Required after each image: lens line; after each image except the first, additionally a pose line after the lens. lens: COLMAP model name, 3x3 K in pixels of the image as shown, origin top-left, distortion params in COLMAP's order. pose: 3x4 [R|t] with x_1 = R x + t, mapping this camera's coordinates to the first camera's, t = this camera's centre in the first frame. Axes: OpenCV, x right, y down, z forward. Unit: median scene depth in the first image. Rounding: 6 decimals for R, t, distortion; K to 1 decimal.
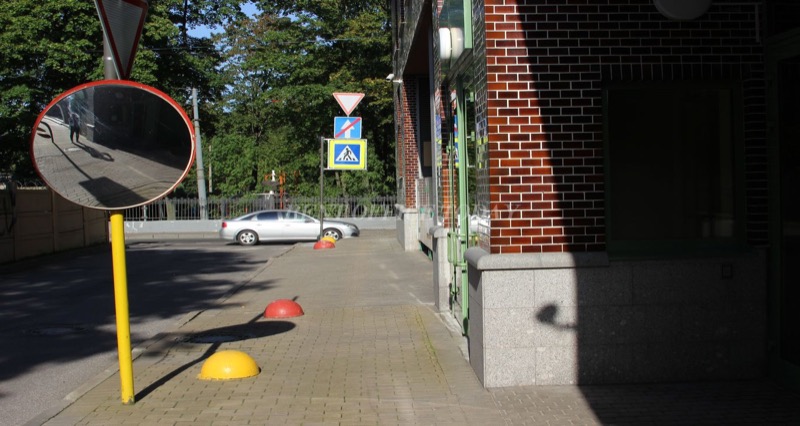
lens RADIAL K [[1030.8, 0, 400.0], [0, 1030.8, 213.0], [0, 0, 1]] dist [-0.147538, 0.032747]
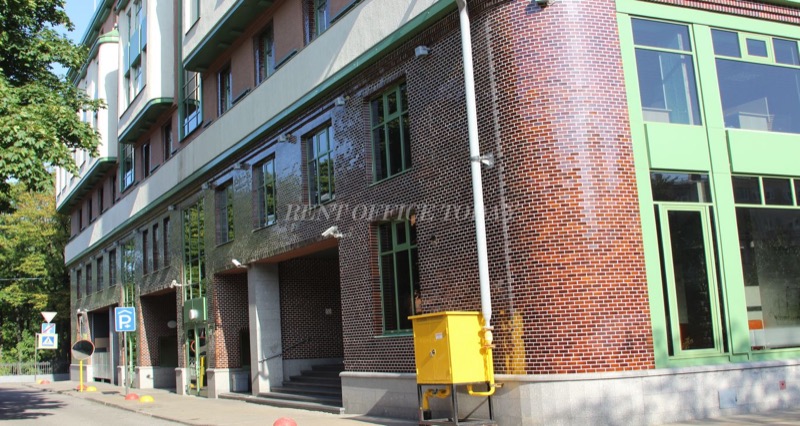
lens RADIAL K [[1035.0, 0, 400.0], [0, 1035.0, 213.0], [0, 0, 1]] dist [-0.126853, 0.022686]
pose [[0.919709, 0.034572, 0.391076, -0.217255], [0.028066, 0.987777, -0.153325, 0.026185], [-0.391597, 0.151990, 0.907497, -1.276348]]
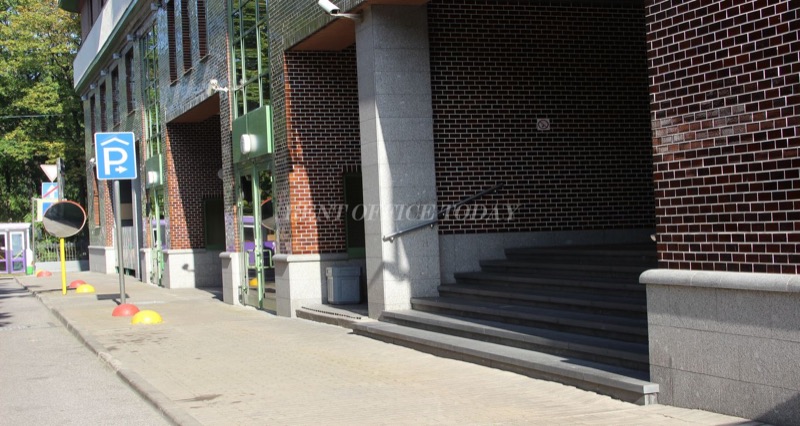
lens RADIAL K [[1319.9, 0, 400.0], [0, 1319.9, 213.0], [0, 0, 1]] dist [-0.014008, -0.028809]
pose [[0.959900, -0.006537, 0.280265, -0.099153], [0.017614, 0.999159, -0.037021, 0.021473], [-0.279788, 0.040473, 0.959208, -0.839515]]
